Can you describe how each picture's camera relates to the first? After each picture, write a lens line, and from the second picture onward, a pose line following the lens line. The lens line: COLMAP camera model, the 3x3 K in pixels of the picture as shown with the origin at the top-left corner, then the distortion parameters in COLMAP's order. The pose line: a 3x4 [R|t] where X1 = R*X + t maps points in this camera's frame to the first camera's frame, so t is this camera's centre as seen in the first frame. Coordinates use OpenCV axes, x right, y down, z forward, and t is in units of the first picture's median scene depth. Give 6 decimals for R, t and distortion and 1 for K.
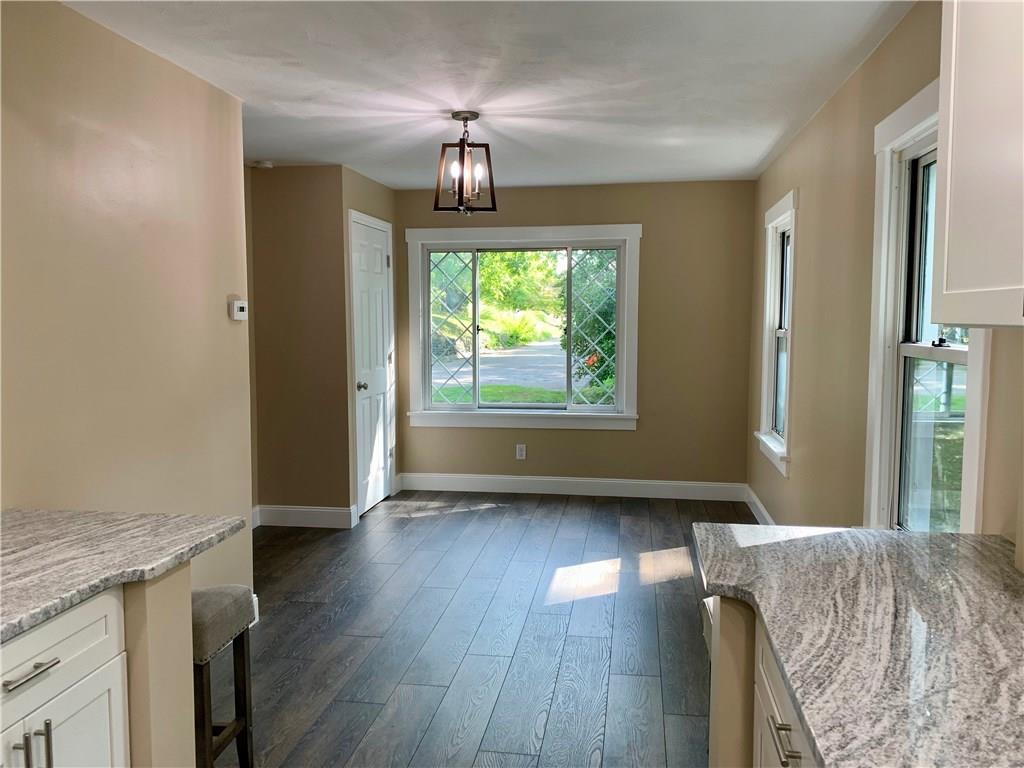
lens RADIAL K [[787.7, 0, 512.0], [0, 787.7, 384.0], [0, 0, 1]] dist [0.085138, -0.094765]
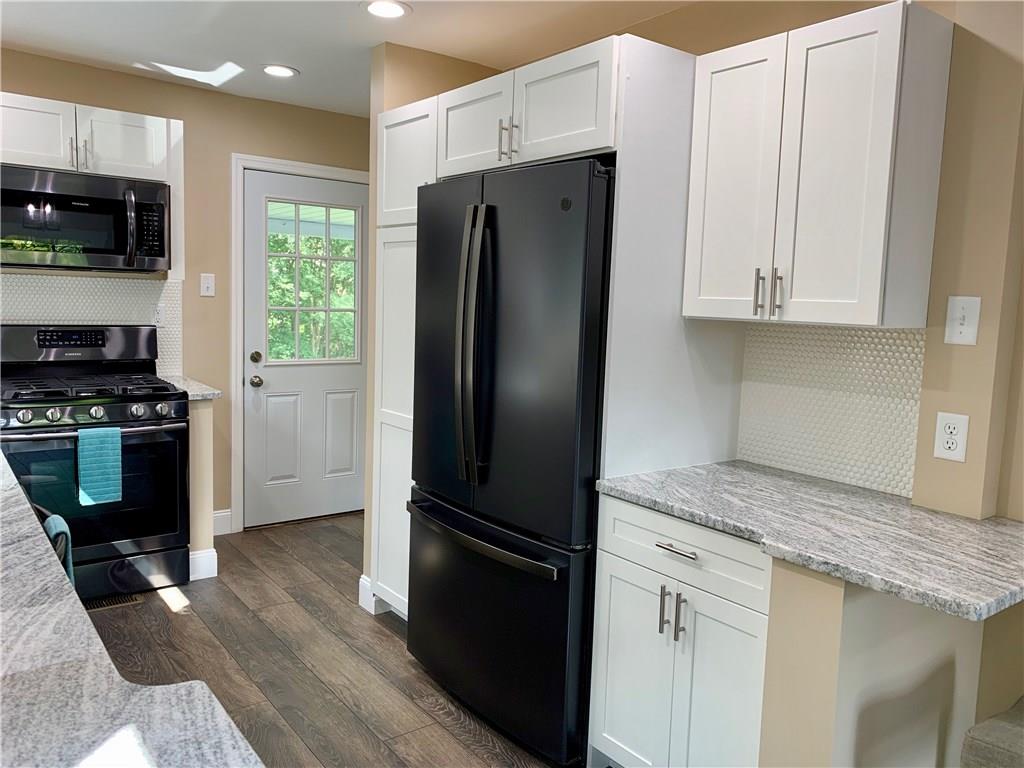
lens RADIAL K [[799.0, 0, 512.0], [0, 799.0, 384.0], [0, 0, 1]] dist [0.005125, 0.007740]
pose [[-0.698103, 0.051595, -0.714136, 0.473978], [-0.096949, 0.981403, 0.165676, -0.098167], [0.709404, 0.184894, -0.680118, 1.438824]]
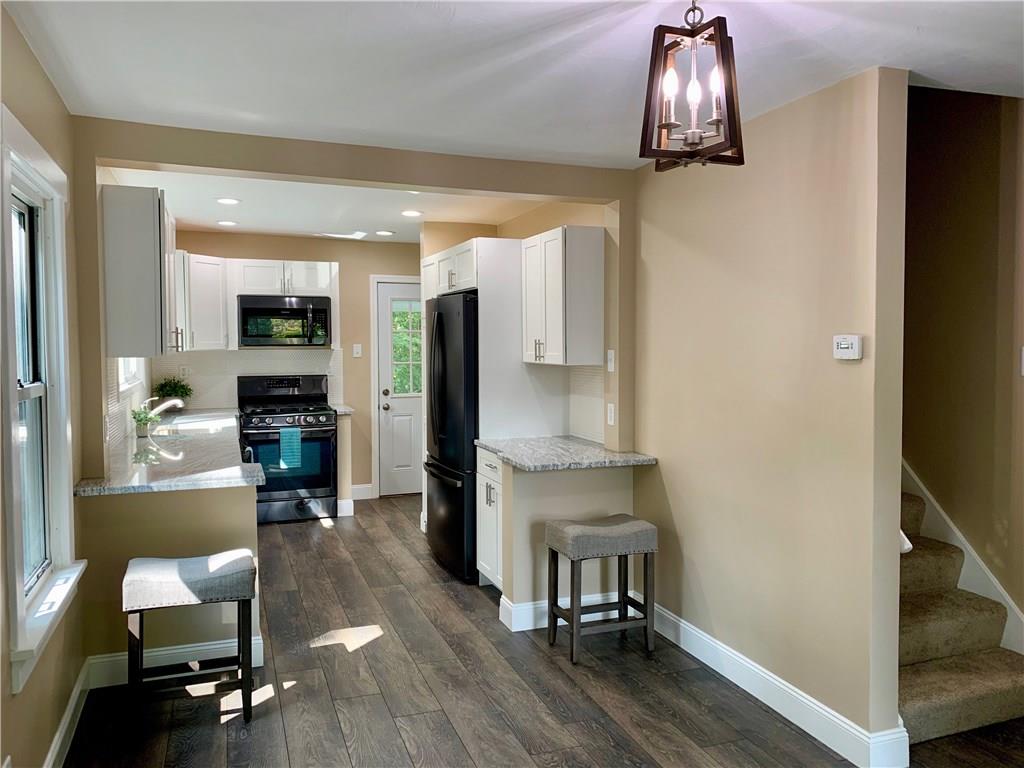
lens RADIAL K [[787.7, 0, 512.0], [0, 787.7, 384.0], [0, 0, 1]] dist [0.085138, -0.094765]
pose [[-0.874915, 0.023274, -0.483716, 0.668517], [-0.042805, 0.991218, 0.125117, -0.283274], [0.482381, 0.130172, -0.866236, 3.093740]]
